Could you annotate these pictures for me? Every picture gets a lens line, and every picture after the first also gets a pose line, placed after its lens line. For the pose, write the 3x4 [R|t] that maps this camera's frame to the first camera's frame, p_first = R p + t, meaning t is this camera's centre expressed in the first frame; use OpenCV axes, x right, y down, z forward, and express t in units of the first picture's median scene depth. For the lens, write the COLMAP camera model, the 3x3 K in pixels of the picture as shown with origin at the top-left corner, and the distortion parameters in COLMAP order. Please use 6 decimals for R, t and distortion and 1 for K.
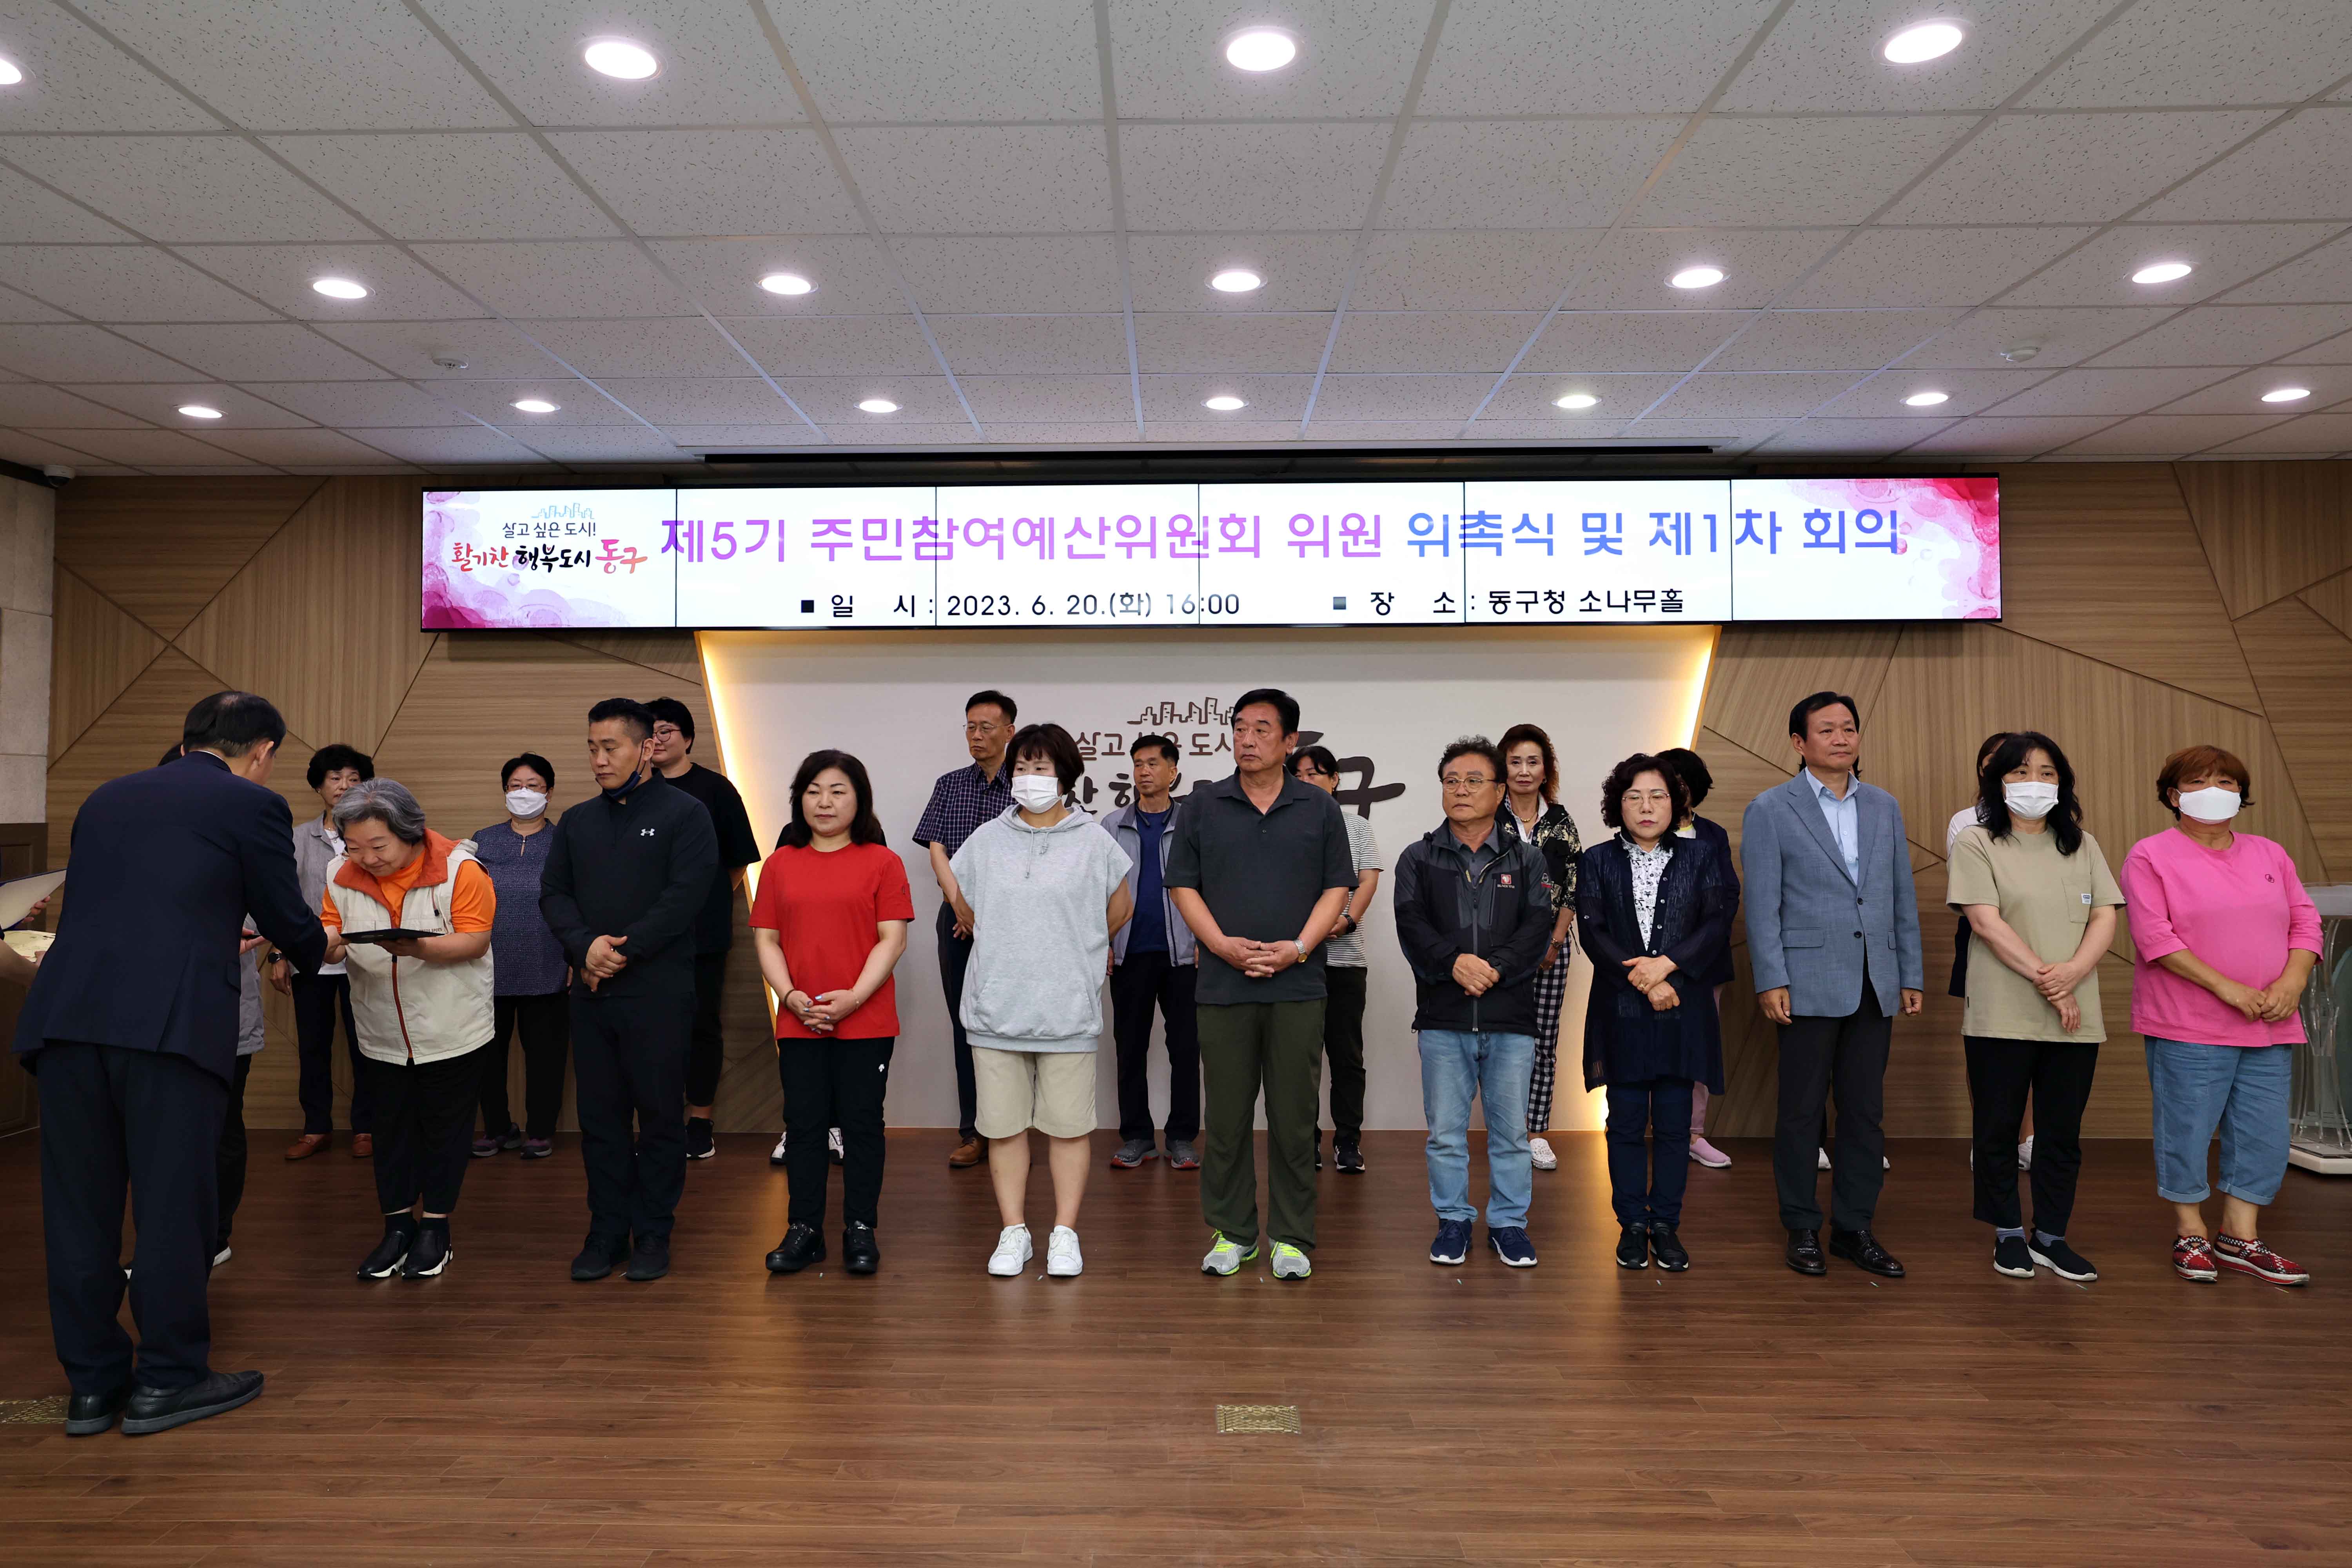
lens RADIAL K [[1488.2, 0, 1149.7], [0, 1488.2, 748.2], [0, 0, 1]] dist [-0.028252, 0.031573]
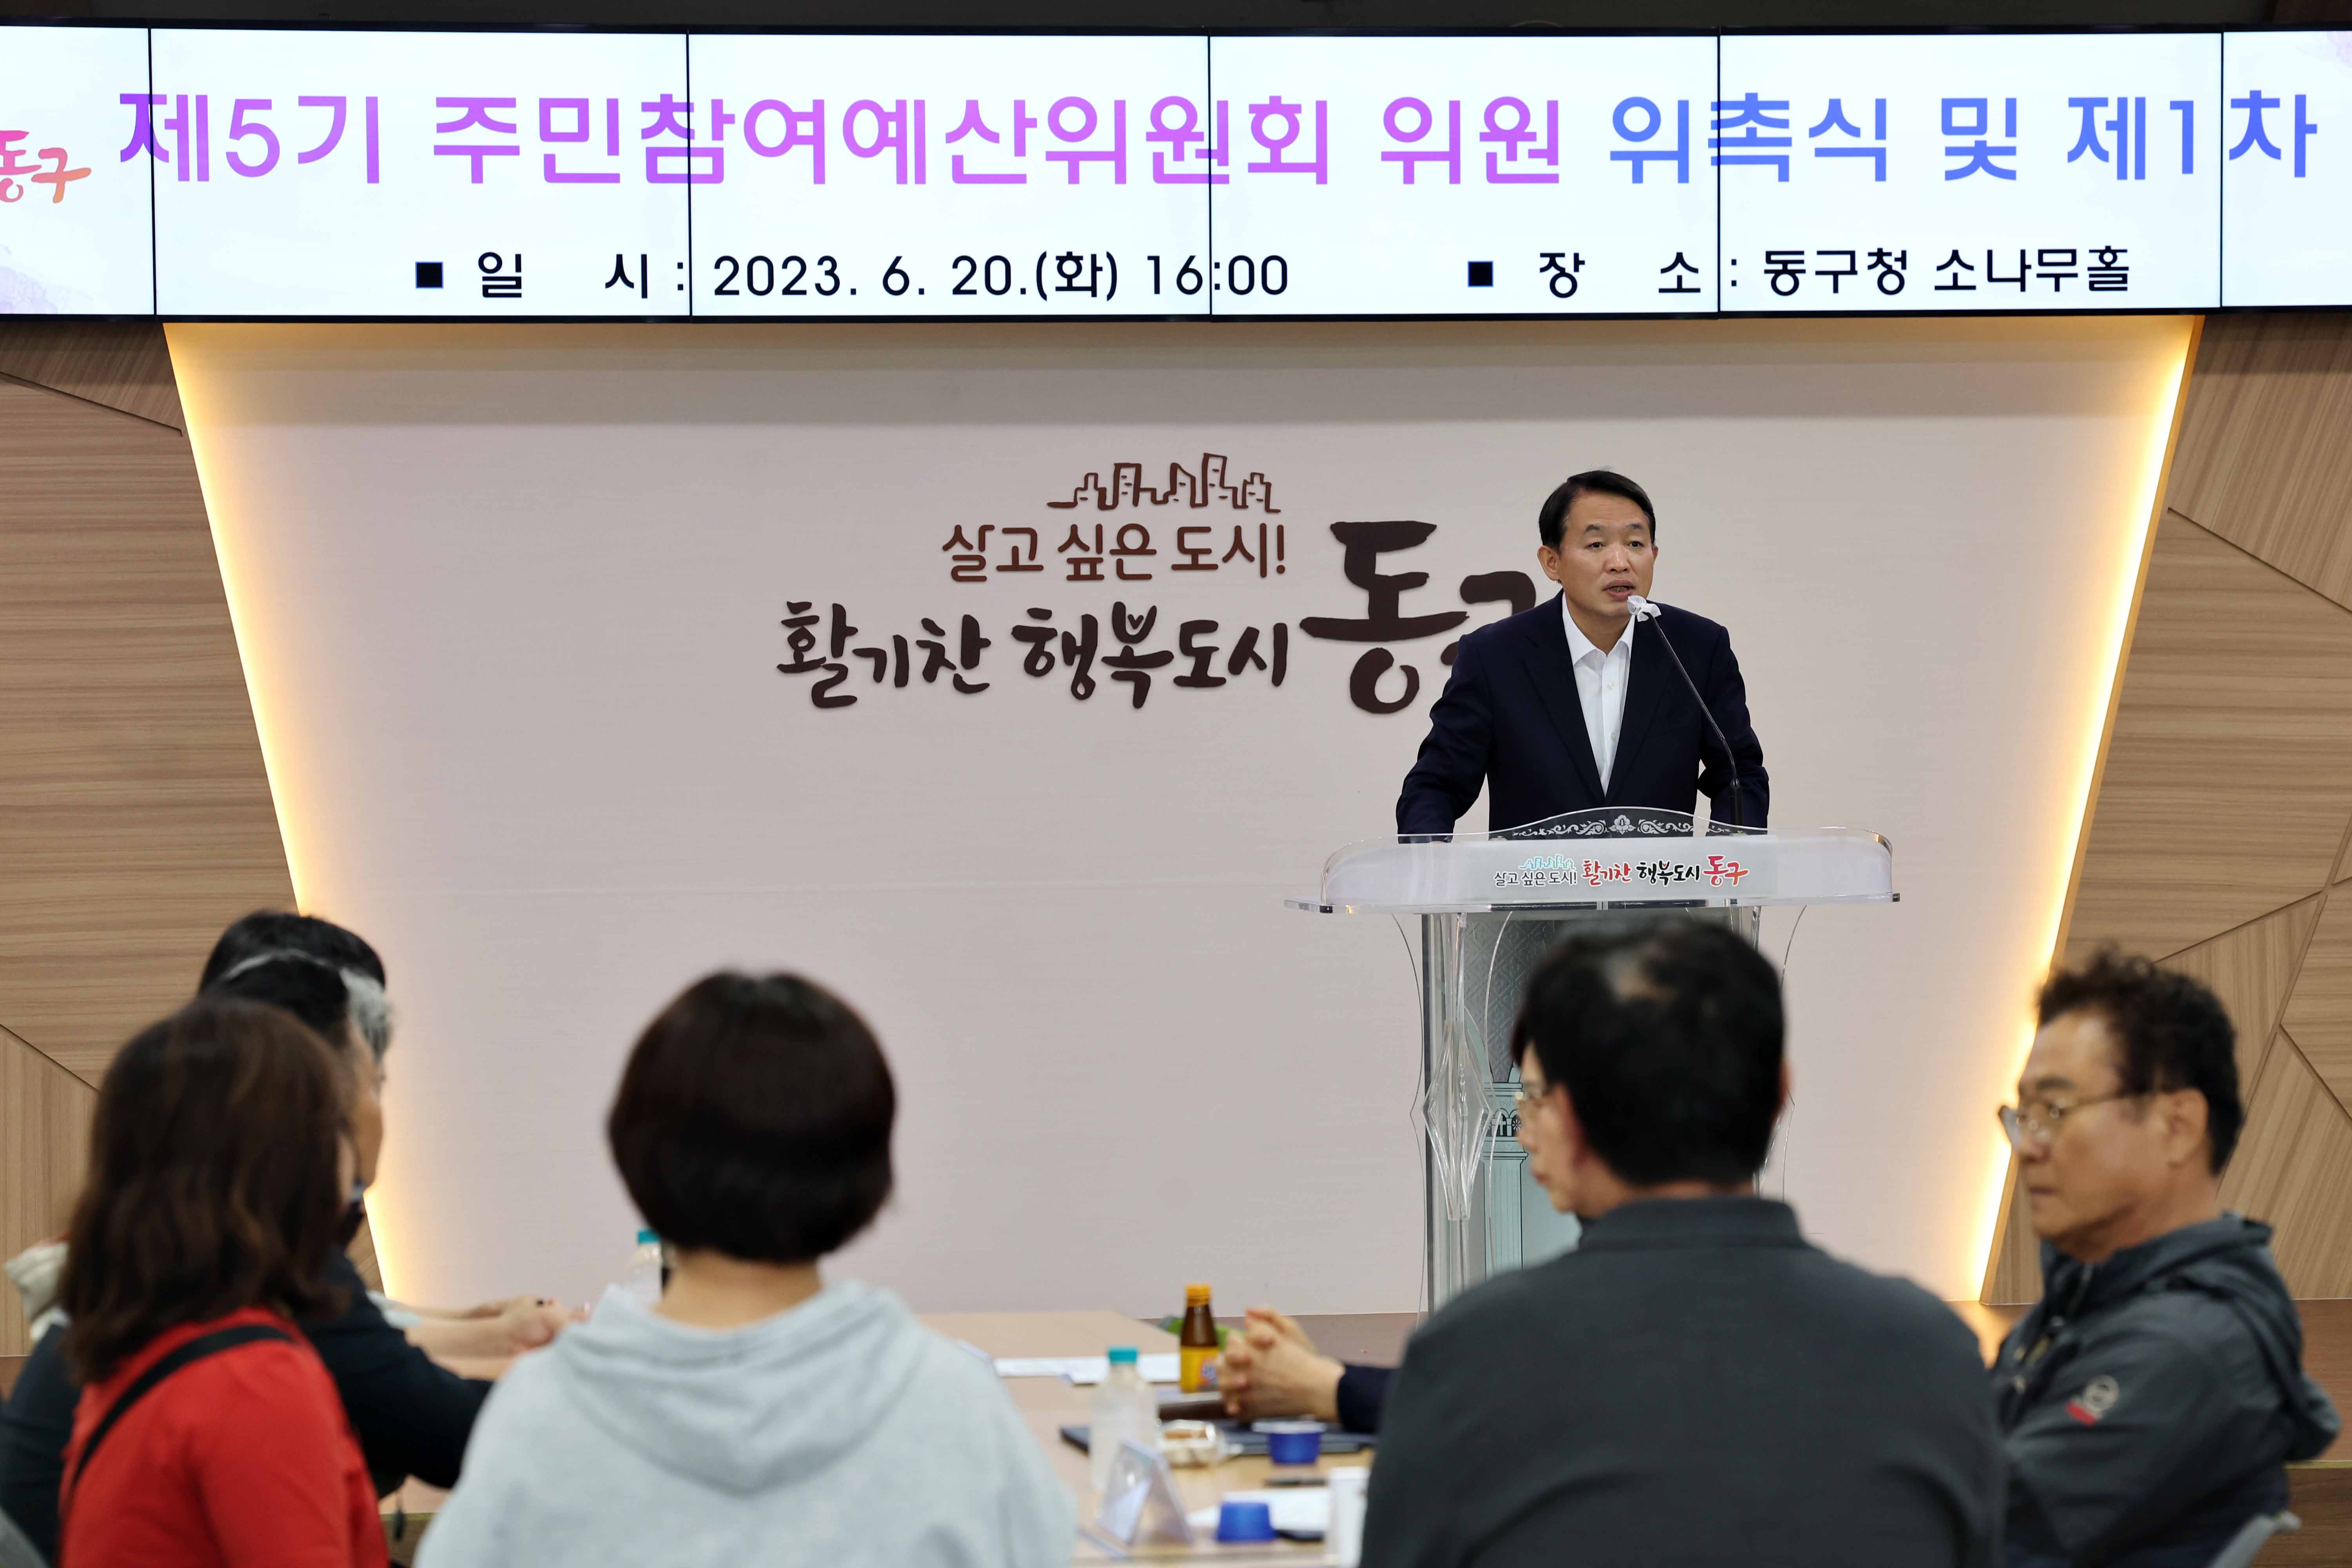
lens RADIAL K [[7920.3, 0, 1176.0], [0, 7920.3, 784.0], [0, 0, 1]] dist [0.224301, 4.226509]
pose [[0.981134, -0.011063, 0.193010, -0.500880], [0.001243, 0.998702, 0.050924, -0.060971], [-0.193323, -0.049724, 0.979874, -1.653259]]
